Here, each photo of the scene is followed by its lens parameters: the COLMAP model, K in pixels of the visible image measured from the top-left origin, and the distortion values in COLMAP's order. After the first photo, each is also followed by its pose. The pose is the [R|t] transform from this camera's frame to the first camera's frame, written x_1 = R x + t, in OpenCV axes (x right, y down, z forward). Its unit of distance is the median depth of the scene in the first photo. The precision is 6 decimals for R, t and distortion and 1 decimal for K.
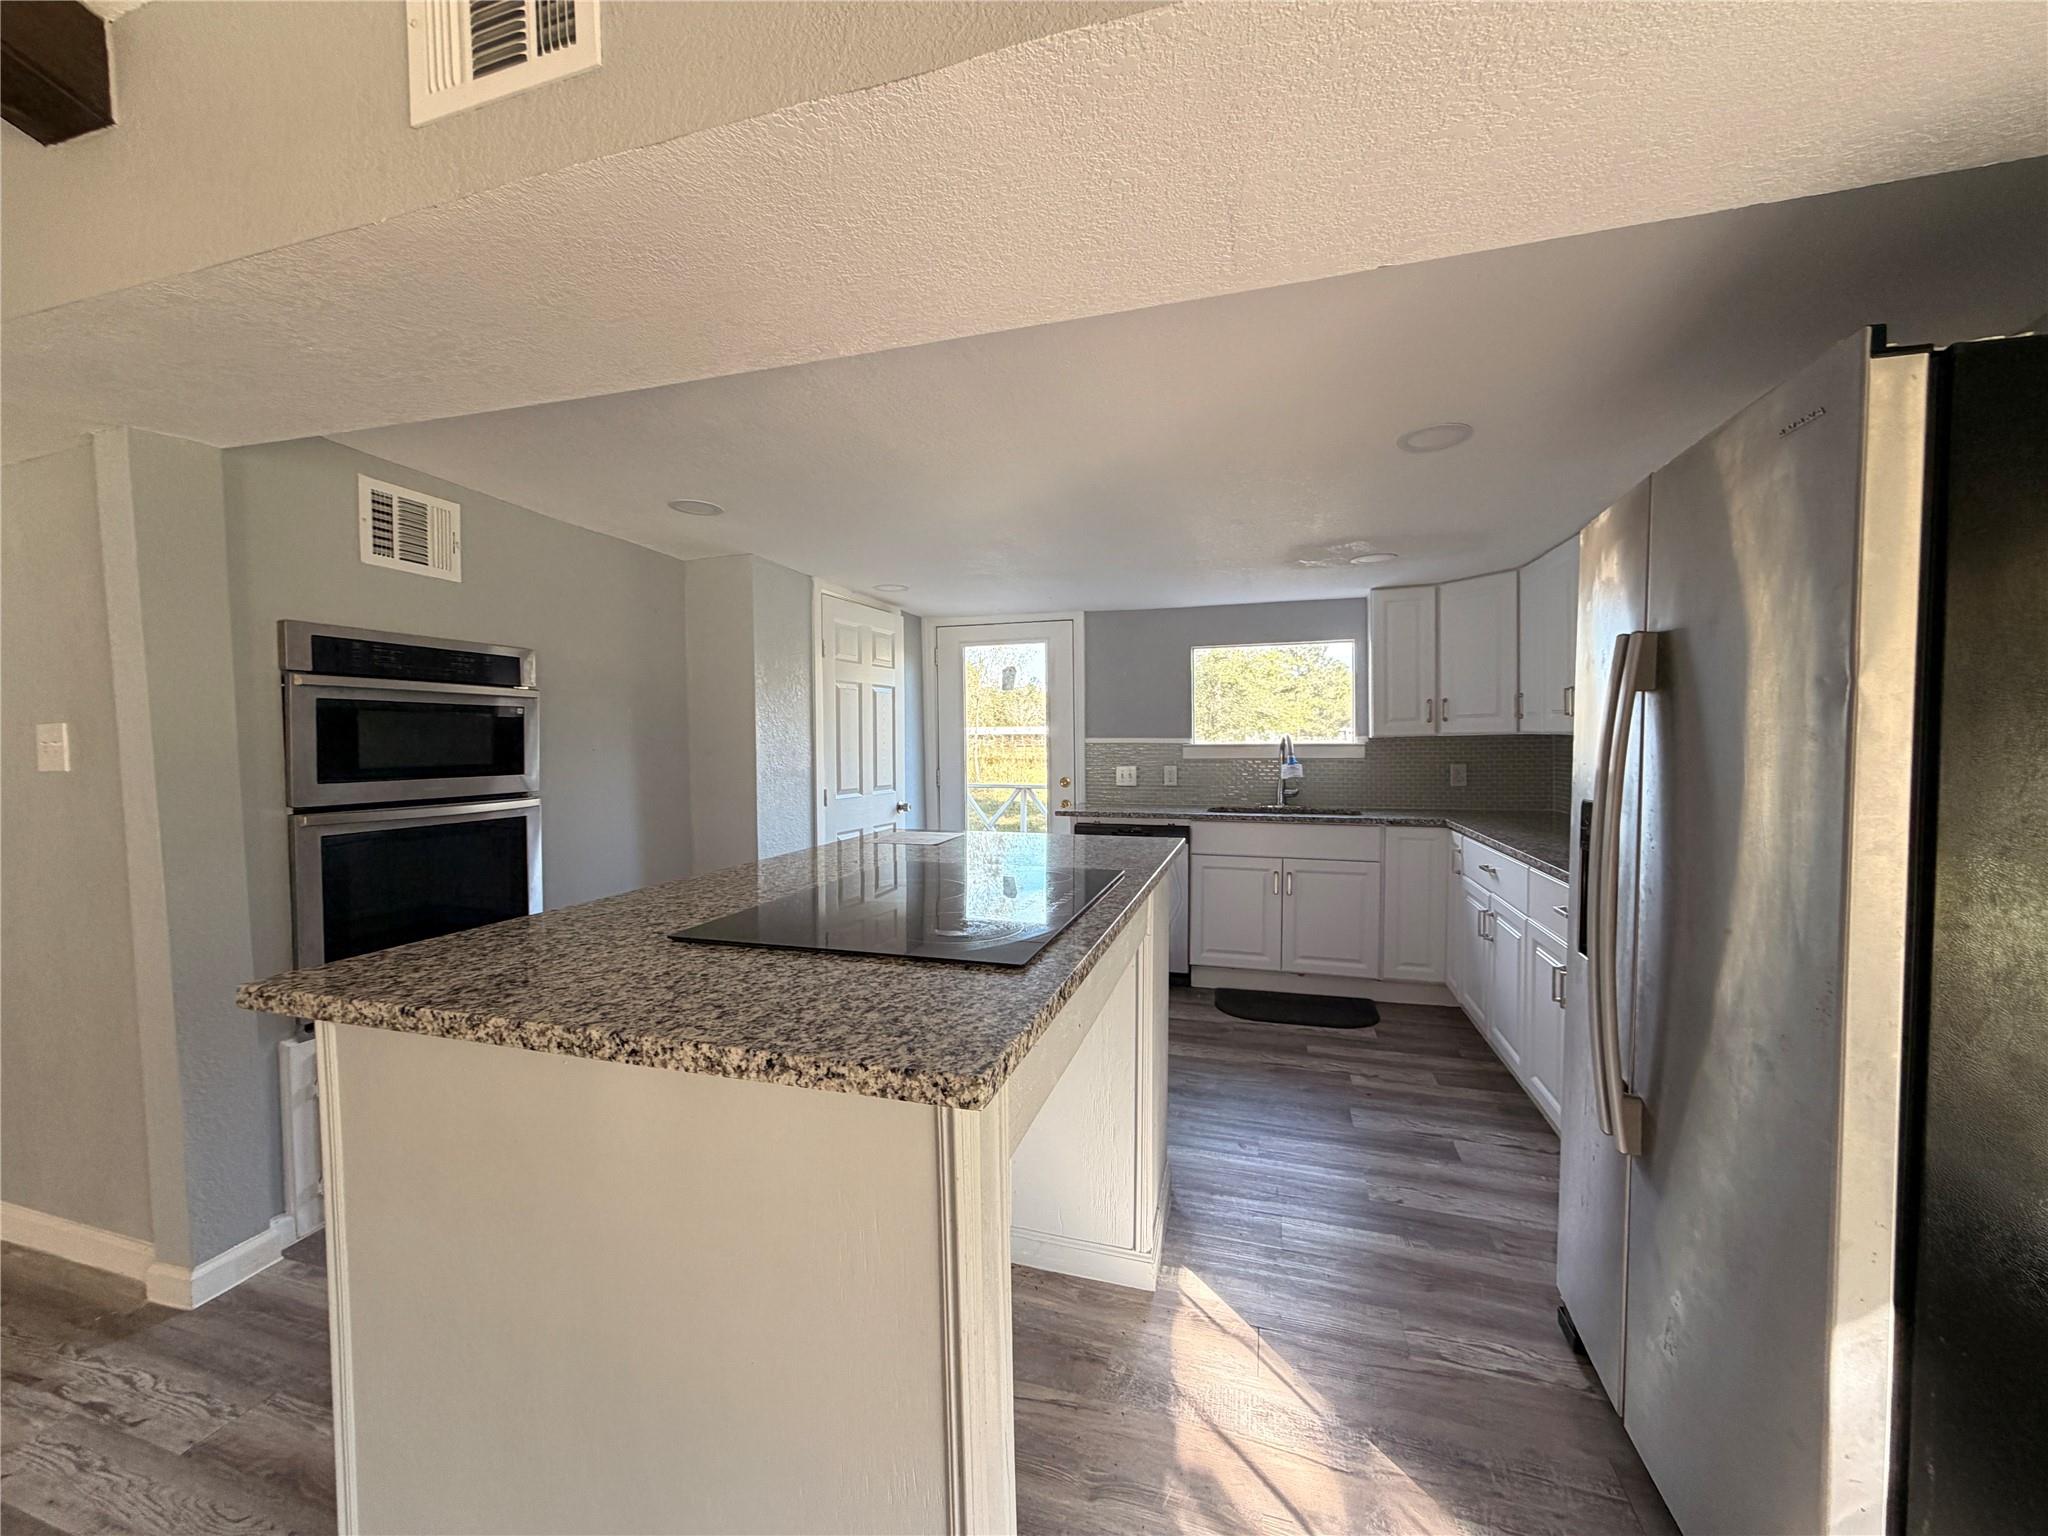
lens RADIAL K [[814.1, 0, 1024.0], [0, 814.1, 768.0], [0, 0, 1]] dist [0.001229, -0.000349]
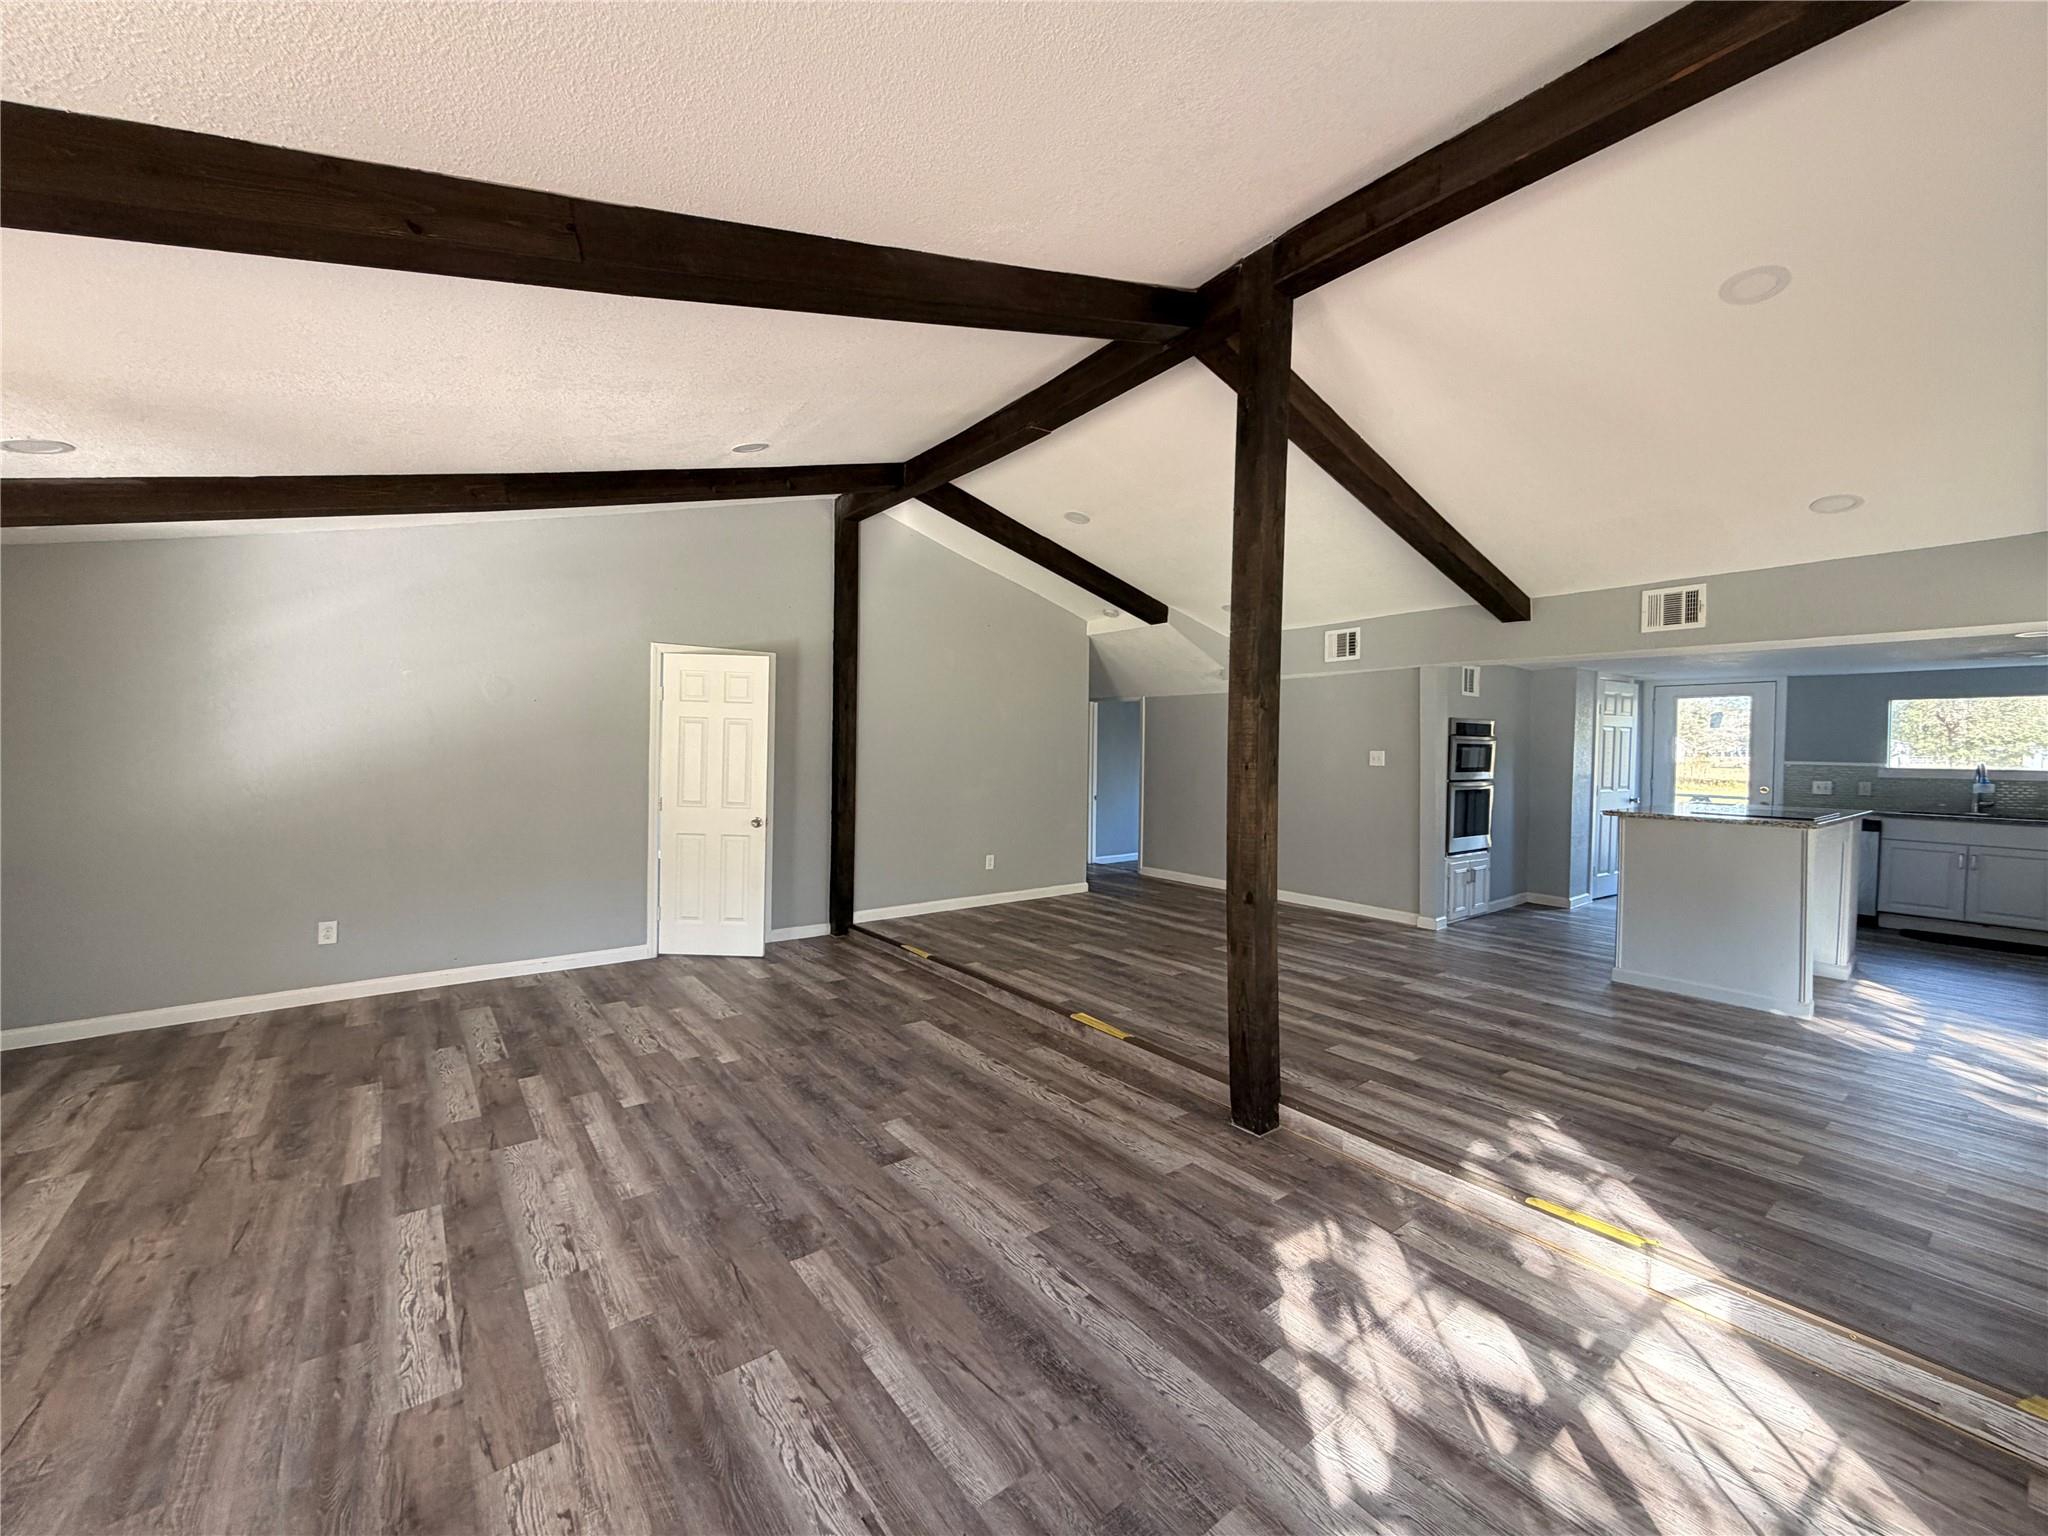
lens RADIAL K [[814.1, 0, 1024.0], [0, 814.1, 768.0], [0, 0, 1]] dist [0.001229, -0.000349]
pose [[0.811009, 0.031254, -0.584198, -0.431094], [-0.037132, 0.999309, 0.001913, 0.058103], [0.583853, 0.020141, 0.811609, -2.410980]]
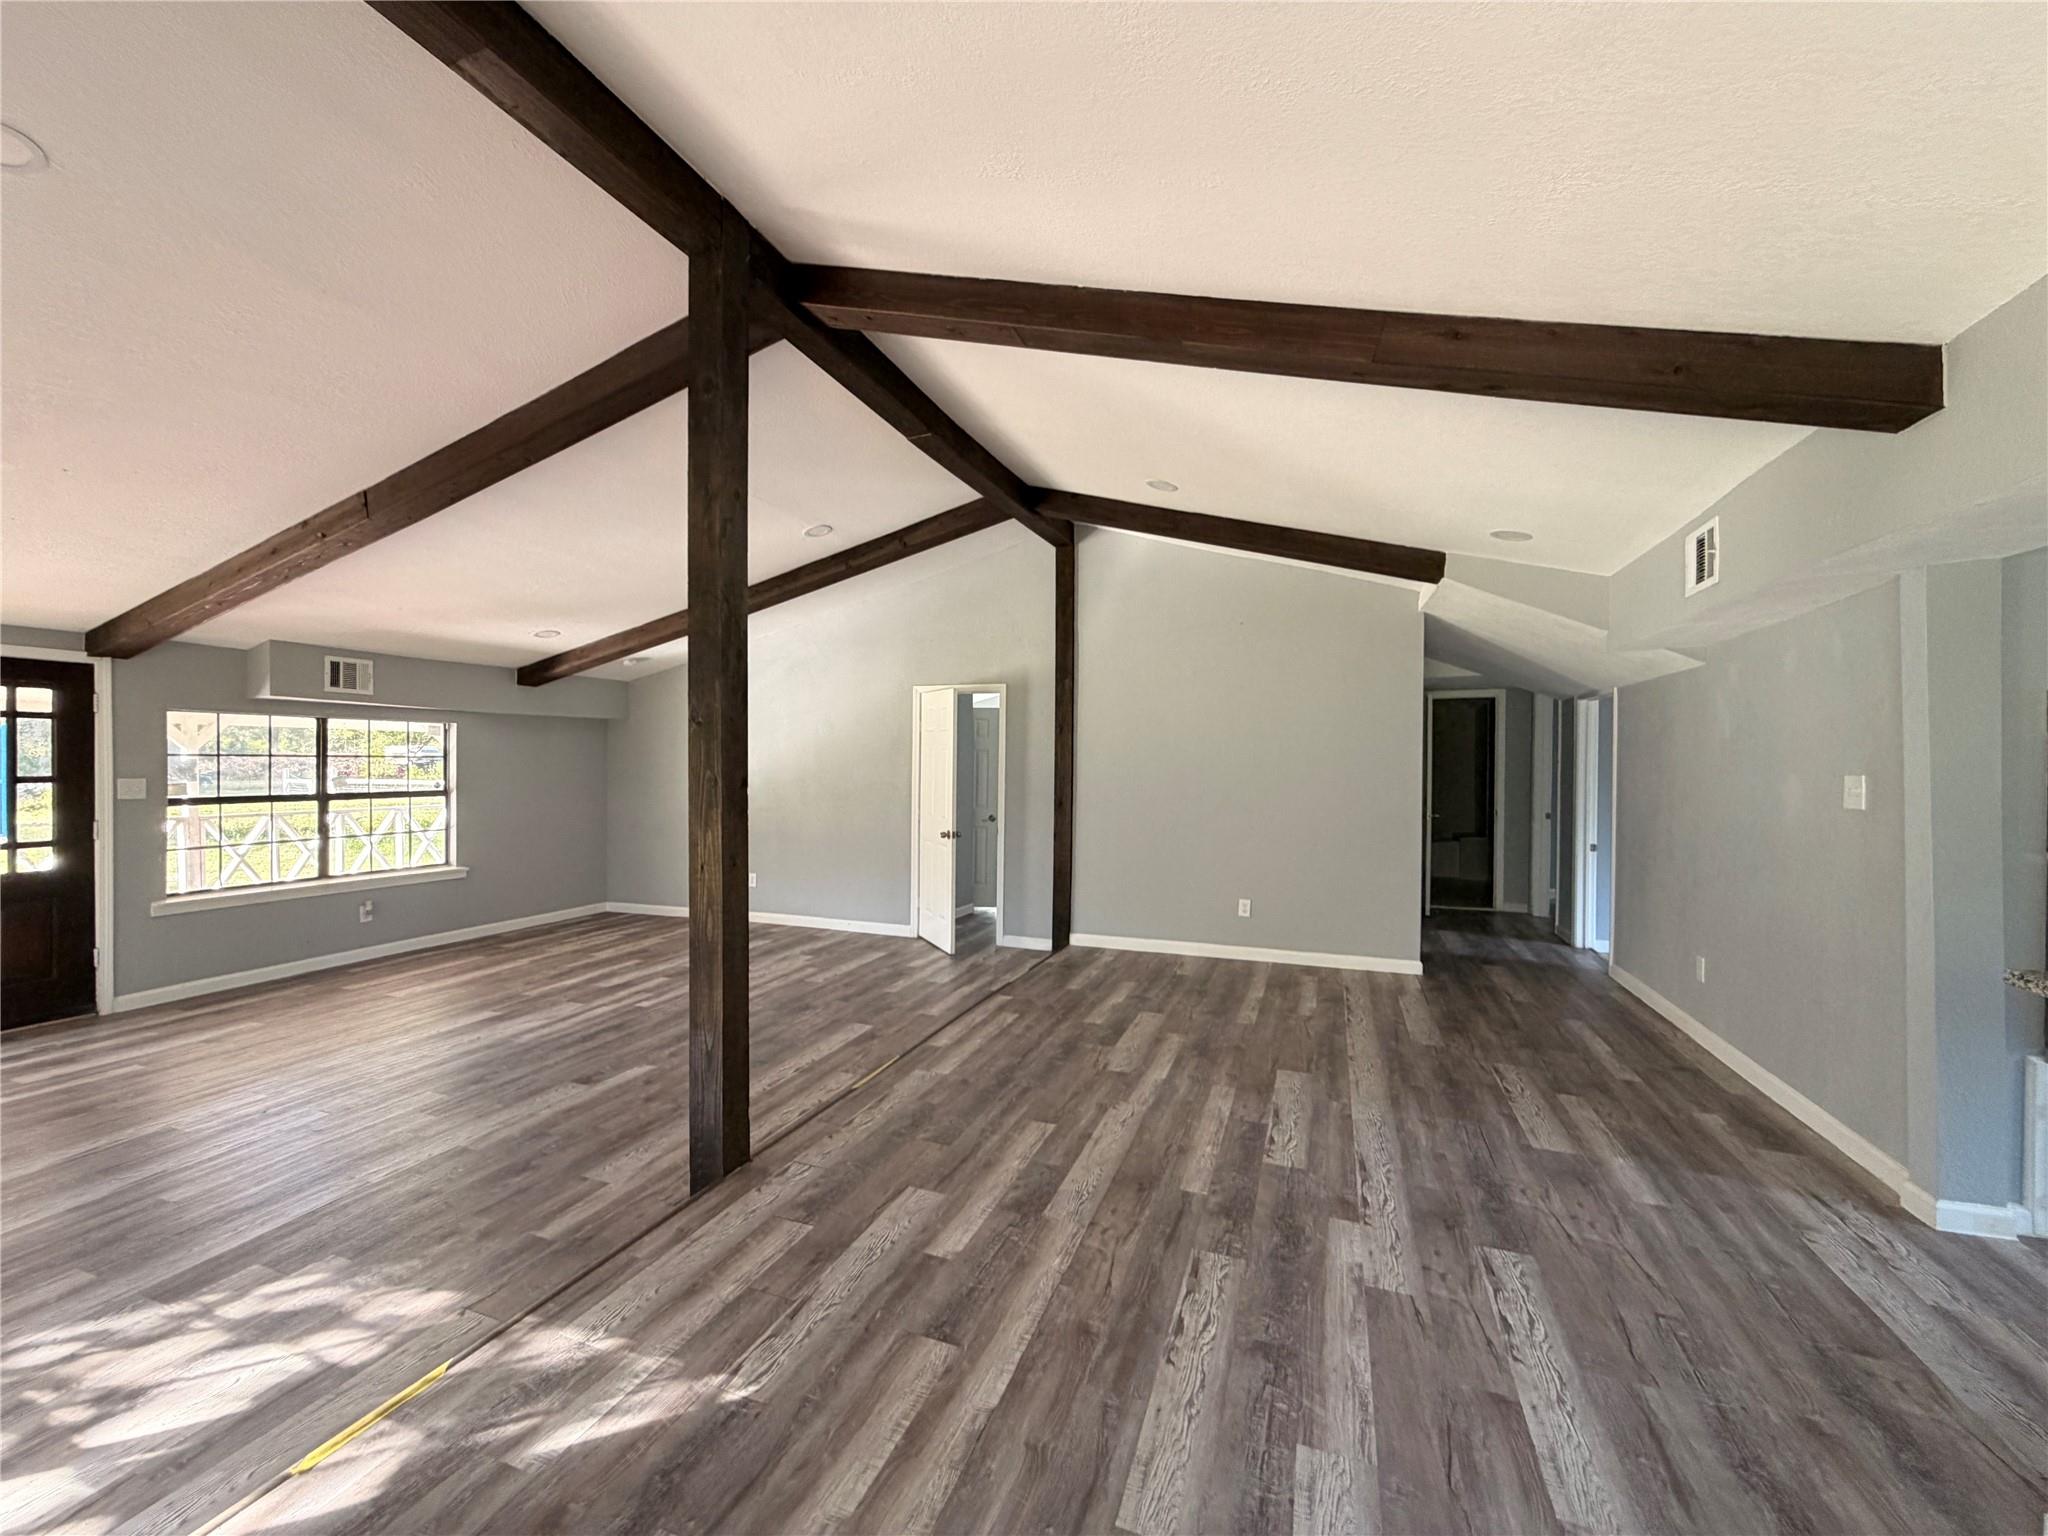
lens RADIAL K [[816.6, 0, 1013.6], [0, 816.6, 770.6], [0, 0, 1]] dist [-0.001134, 0.000177]
pose [[-0.067320, 0.015007, -0.997619, 0.328633], [-0.041265, 0.998989, 0.017812, -0.026787], [0.996878, 0.042366, -0.066633, -0.370016]]
